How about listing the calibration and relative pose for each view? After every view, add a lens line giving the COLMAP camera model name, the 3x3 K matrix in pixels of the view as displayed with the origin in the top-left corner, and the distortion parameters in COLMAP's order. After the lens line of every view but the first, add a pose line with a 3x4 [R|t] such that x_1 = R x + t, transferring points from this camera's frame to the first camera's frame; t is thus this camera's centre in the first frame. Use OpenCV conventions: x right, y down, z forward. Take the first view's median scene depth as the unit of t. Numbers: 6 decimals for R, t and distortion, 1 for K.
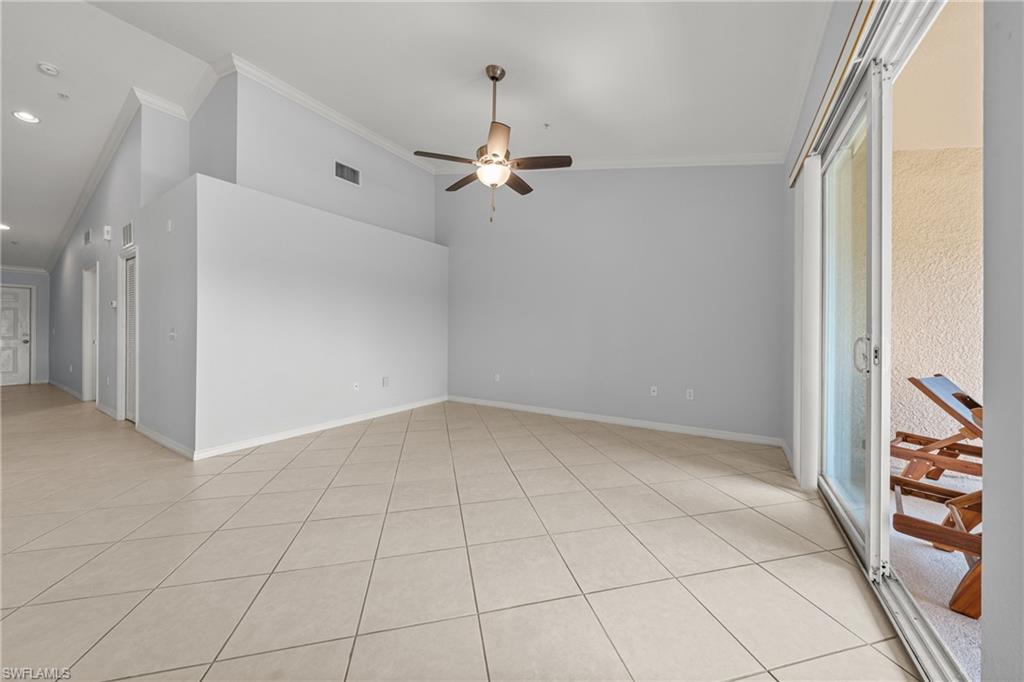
lens RADIAL K [[352.4, 0, 515.0], [0, 352.4, 332.2], [0, 0, 1]] dist [-0.001580, 0.000023]
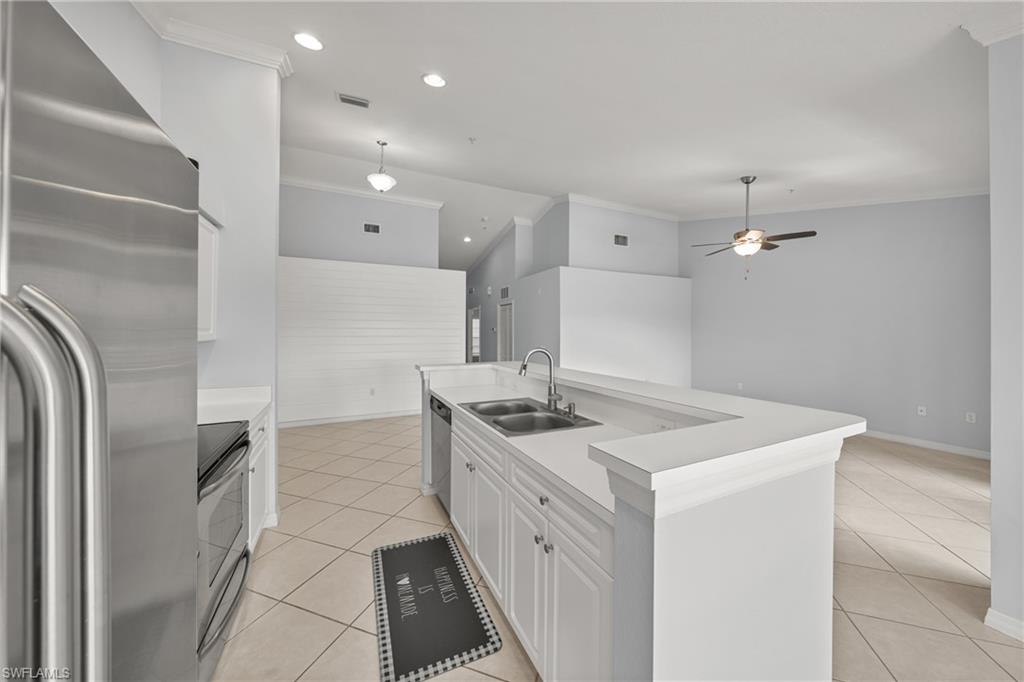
lens RADIAL K [[353.4, 0, 509.9], [0, 353.4, 328.7], [0, 0, 1]] dist [-0.001342, -0.000063]
pose [[0.839087, -0.006523, -0.543959, -0.084894], [0.000287, 0.999933, -0.011548, -0.085285], [0.543998, 0.009534, 0.839033, -0.708911]]
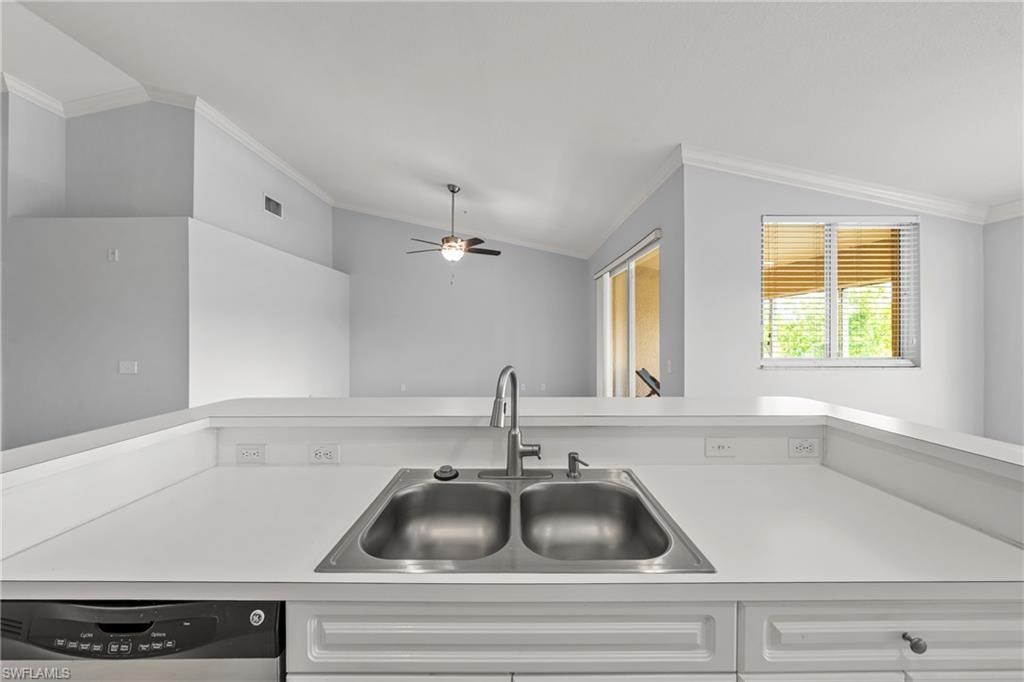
lens RADIAL K [[352.4, 0, 515.0], [0, 352.4, 332.2], [0, 0, 1]] dist [-0.001580, 0.000023]
pose [[0.847737, 0.000099, 0.530417, -0.591895], [0.002343, 0.999990, -0.003932, -0.089907], [-0.530412, 0.004577, 0.847728, -0.410546]]
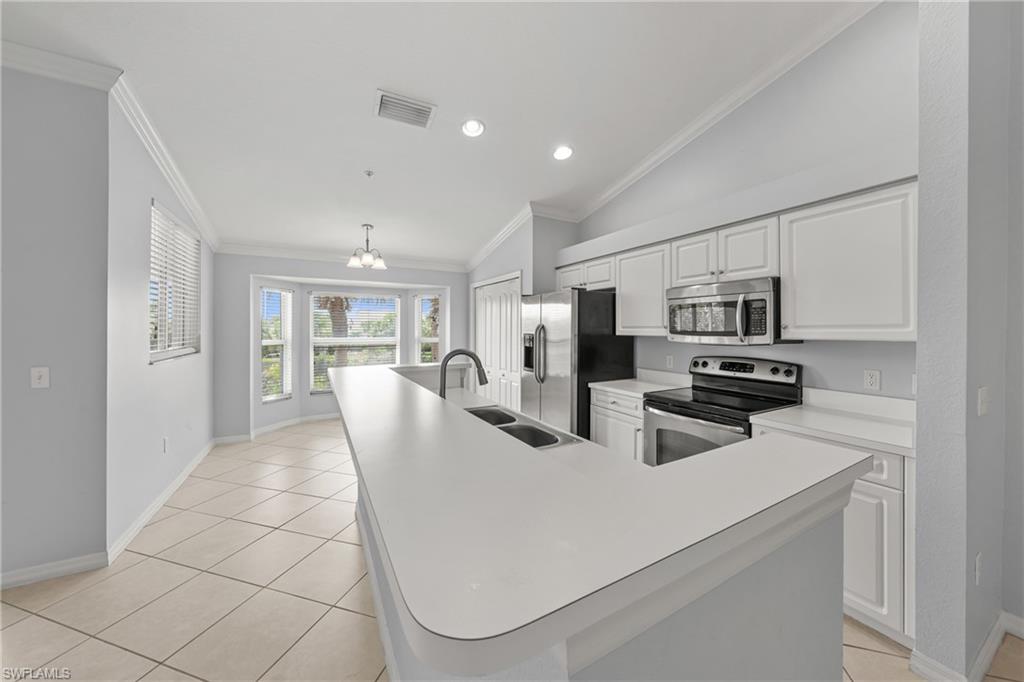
lens RADIAL K [[357.3, 0, 512.1], [0, 357.3, 331.9], [0, 0, 1]] dist [-0.006506, -0.000176]
pose [[-0.867494, -0.009758, 0.497353, -0.732711], [-0.004756, 0.999925, 0.011323, -0.088659], [-0.497426, 0.007457, -0.867475, 0.304518]]
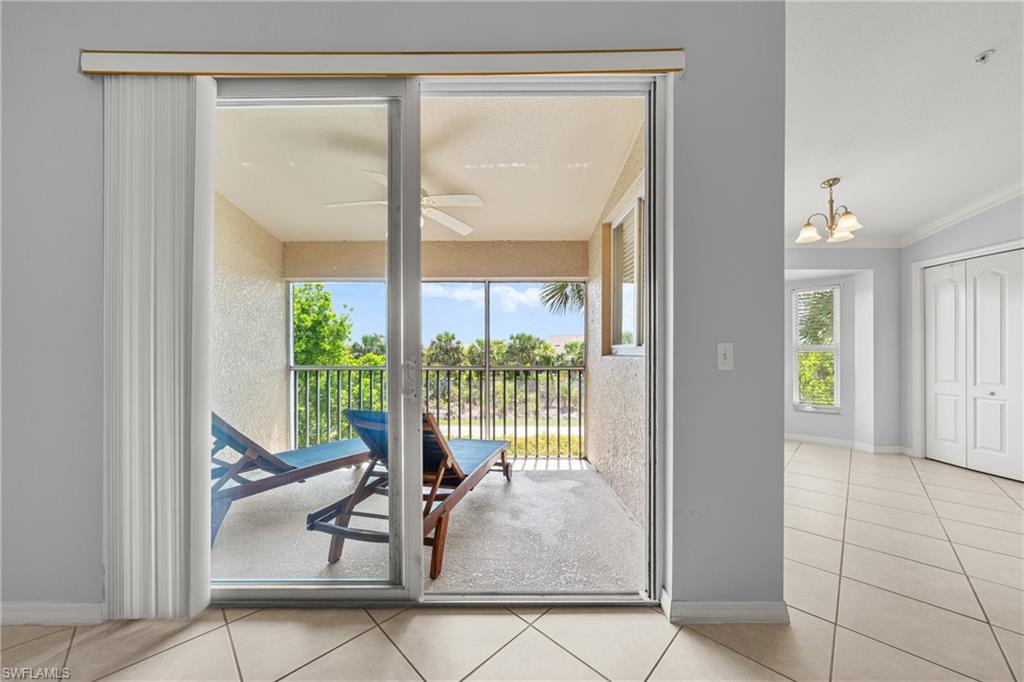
lens RADIAL K [[358.2, 0, 504.2], [0, 358.2, 352.0], [0, 0, 1]] dist [-0.001253, 0.000043]
pose [[-0.521268, -0.002793, 0.853388, 0.009336], [-0.000241, 0.999995, 0.003125, -0.007899], [-0.853393, 0.001423, -0.521267, 0.673496]]
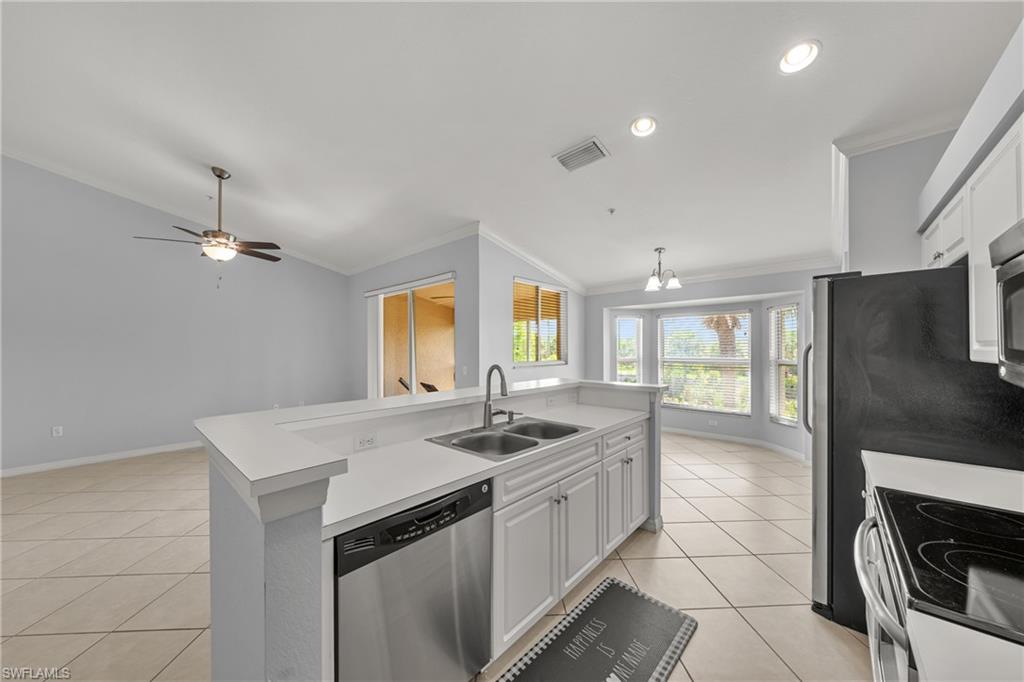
lens RADIAL K [[348.2, 0, 517.6], [0, 348.2, 347.1], [0, 0, 1]] dist [-0.001592, -0.000103]
pose [[0.175758, 0.000075, 0.984433, -1.017412], [0.003773, 0.999993, -0.000750, -0.088756], [-0.984426, 0.003846, 0.175756, -0.259961]]
